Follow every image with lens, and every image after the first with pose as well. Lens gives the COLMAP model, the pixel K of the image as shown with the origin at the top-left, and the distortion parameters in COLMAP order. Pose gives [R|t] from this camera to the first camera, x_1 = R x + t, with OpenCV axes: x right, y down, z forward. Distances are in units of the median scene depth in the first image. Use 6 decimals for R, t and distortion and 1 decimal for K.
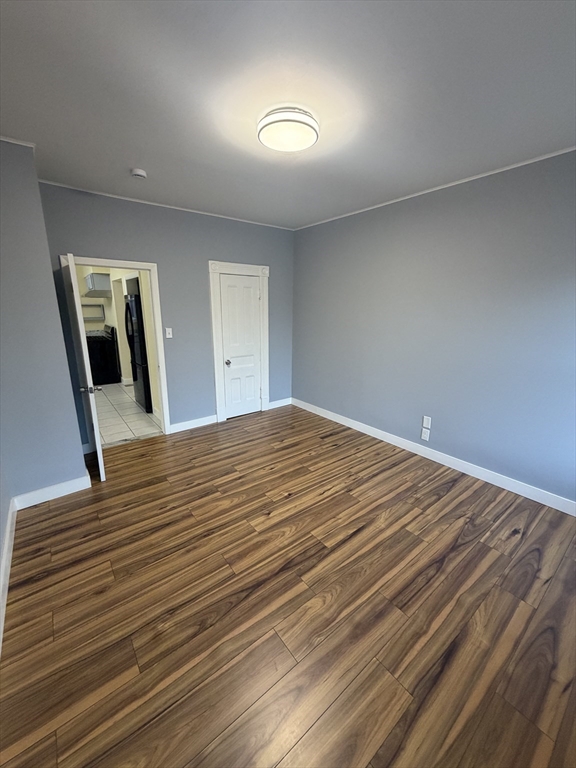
lens RADIAL K [[305.6, 0, 286.5], [0, 305.6, 381.3], [0, 0, 1]] dist [-0.001395, -0.000064]
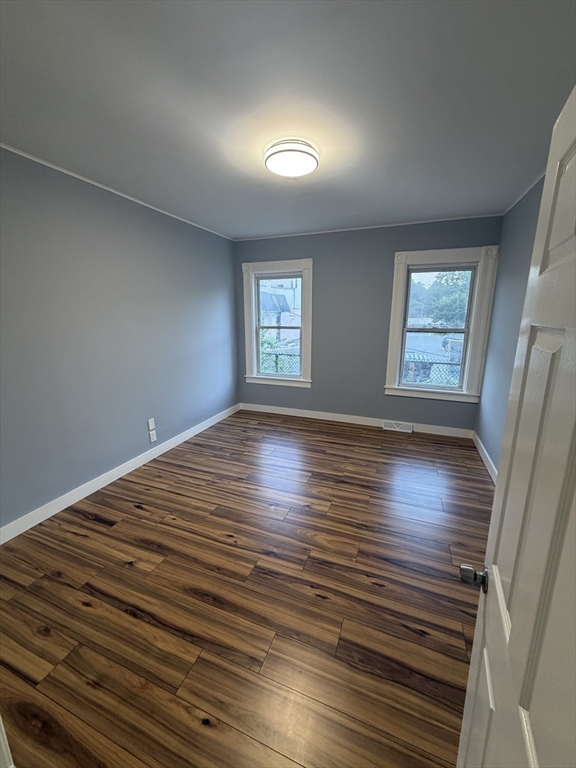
lens RADIAL K [[305.6, 0, 286.5], [0, 305.6, 381.3], [0, 0, 1]] dist [-0.001395, -0.000064]
pose [[-0.512818, -0.186986, 0.837887, -0.647517], [0.201636, 0.922457, 0.329267, -0.262550], [-0.834483, 0.337802, -0.435349, 1.062941]]
